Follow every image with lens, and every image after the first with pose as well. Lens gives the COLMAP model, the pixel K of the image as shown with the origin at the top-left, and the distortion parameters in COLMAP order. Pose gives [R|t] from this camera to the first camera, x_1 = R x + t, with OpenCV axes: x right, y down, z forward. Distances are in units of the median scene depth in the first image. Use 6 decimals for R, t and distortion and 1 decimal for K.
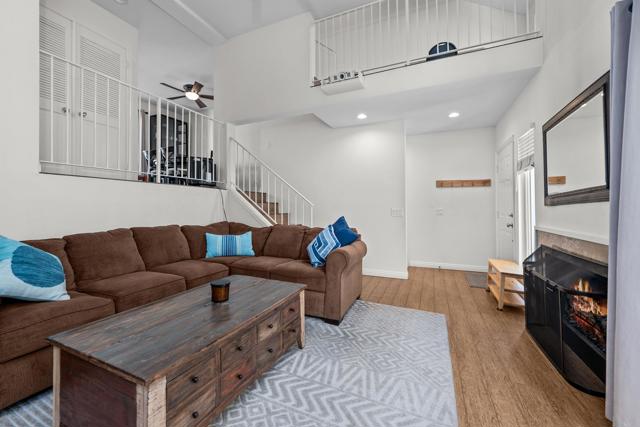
lens RADIAL K [[253.8, 0, 320.3], [0, 253.8, 210.5], [0, 0, 1]] dist [-0.000432, -0.001215]
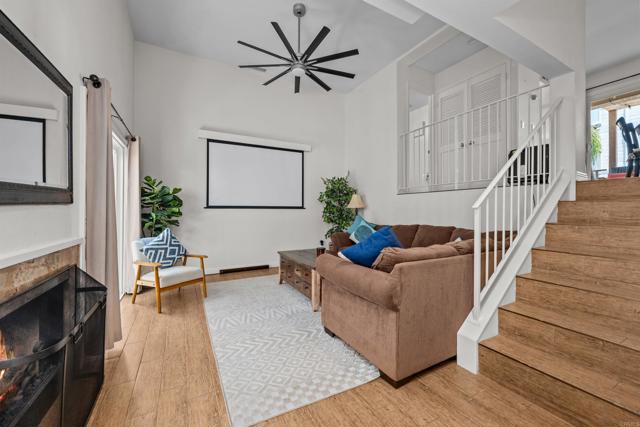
lens RADIAL K [[253.8, 0, 319.6], [0, 253.8, 212.0], [0, 0, 1]] dist [-0.000432, -0.001215]
pose [[-0.611736, -0.000014, -0.791062, 0.888523], [-0.006708, 0.999964, 0.005169, -0.011129], [0.791034, 0.008468, -0.611714, 1.635325]]
